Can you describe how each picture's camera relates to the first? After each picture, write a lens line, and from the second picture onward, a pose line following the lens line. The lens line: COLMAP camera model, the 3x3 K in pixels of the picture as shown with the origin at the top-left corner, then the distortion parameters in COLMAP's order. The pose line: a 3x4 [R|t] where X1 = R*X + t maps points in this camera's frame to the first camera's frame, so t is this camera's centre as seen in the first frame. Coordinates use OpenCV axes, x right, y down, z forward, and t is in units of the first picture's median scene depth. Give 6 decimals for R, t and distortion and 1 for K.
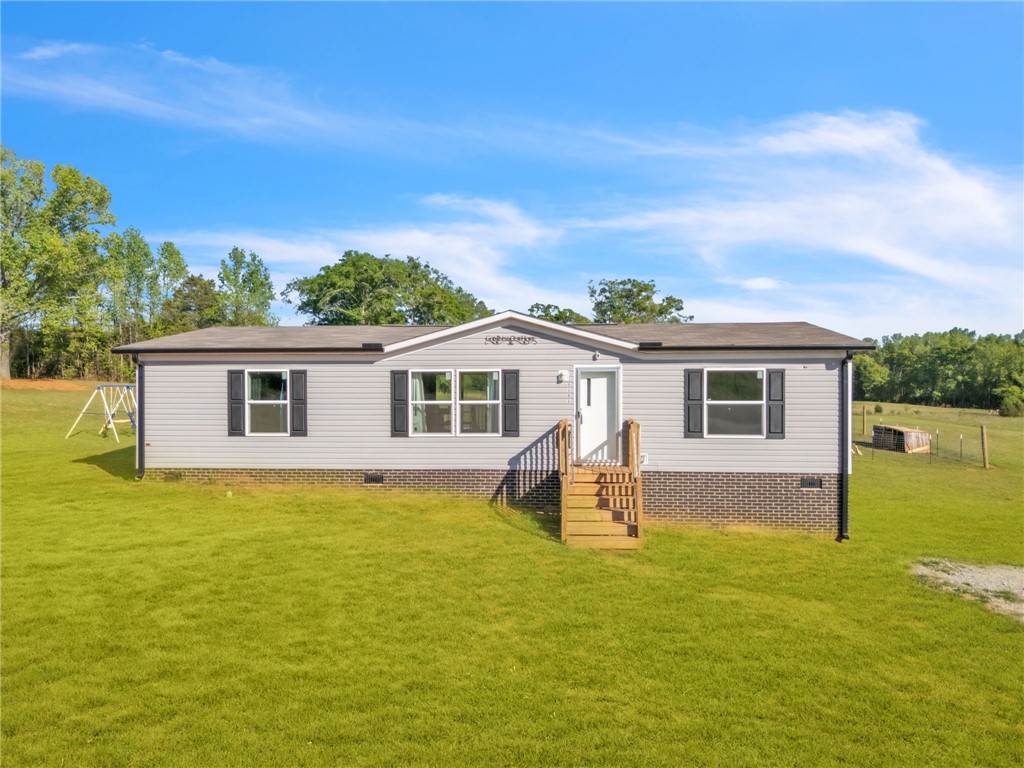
lens RADIAL K [[757.8, 0, 514.9], [0, 757.8, 385.3], [0, 0, 1]] dist [0.113534, -0.141701]
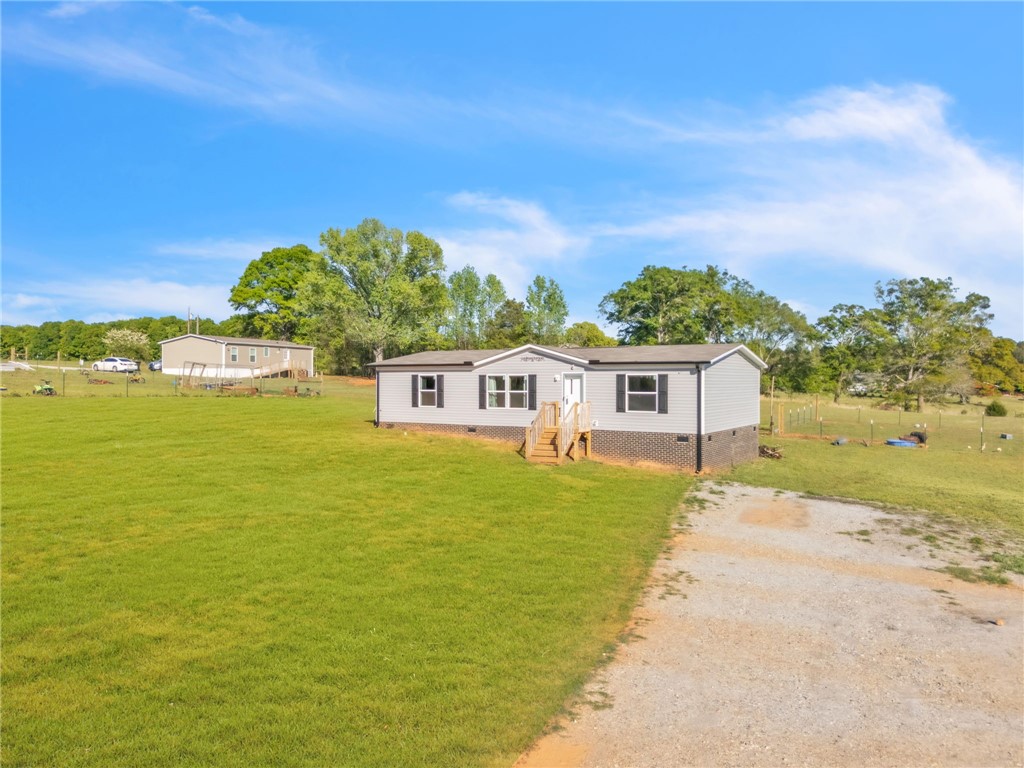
lens RADIAL K [[757.8, 0, 514.9], [0, 757.8, 385.3], [0, 0, 1]] dist [0.113534, -0.141701]
pose [[0.898894, 0.006283, -0.438122, 0.764484], [-0.007221, 0.999974, -0.000474, 0.007112], [0.438107, 0.003590, 0.898916, -0.702498]]
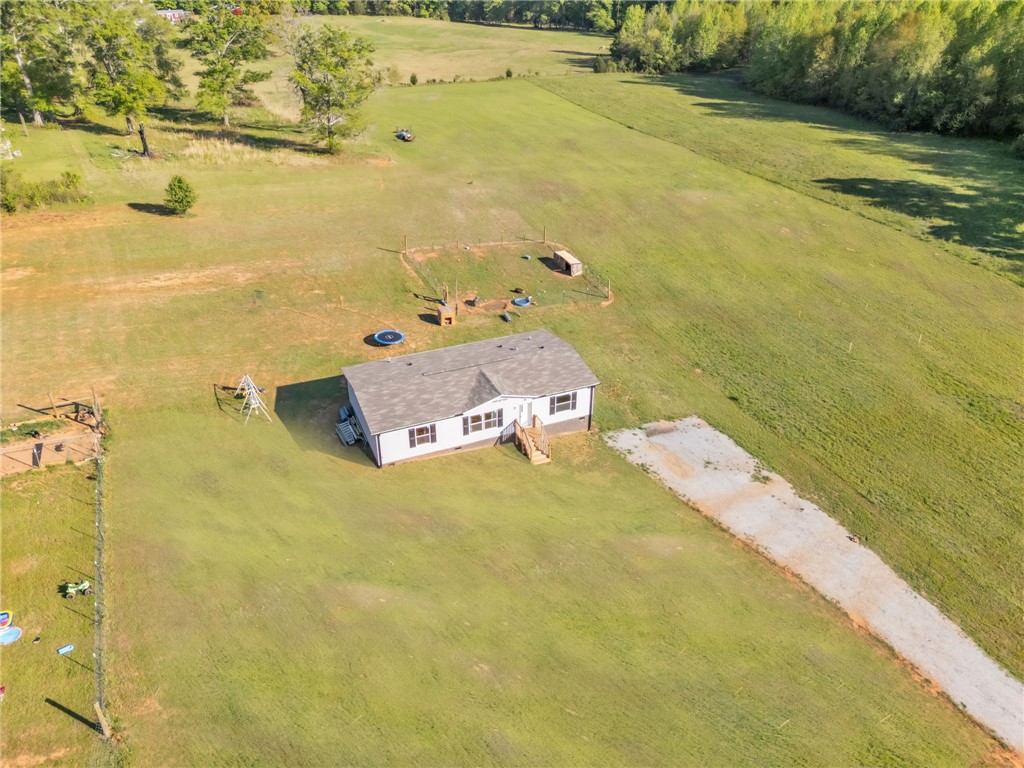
lens RADIAL K [[757.8, 0, 514.9], [0, 757.8, 385.3], [0, 0, 1]] dist [0.113534, -0.141701]
pose [[0.886102, -0.238050, 0.397688, -1.126486], [0.006037, 0.863883, 0.503657, -1.614809], [-0.463451, -0.443890, 0.766925, -1.315032]]
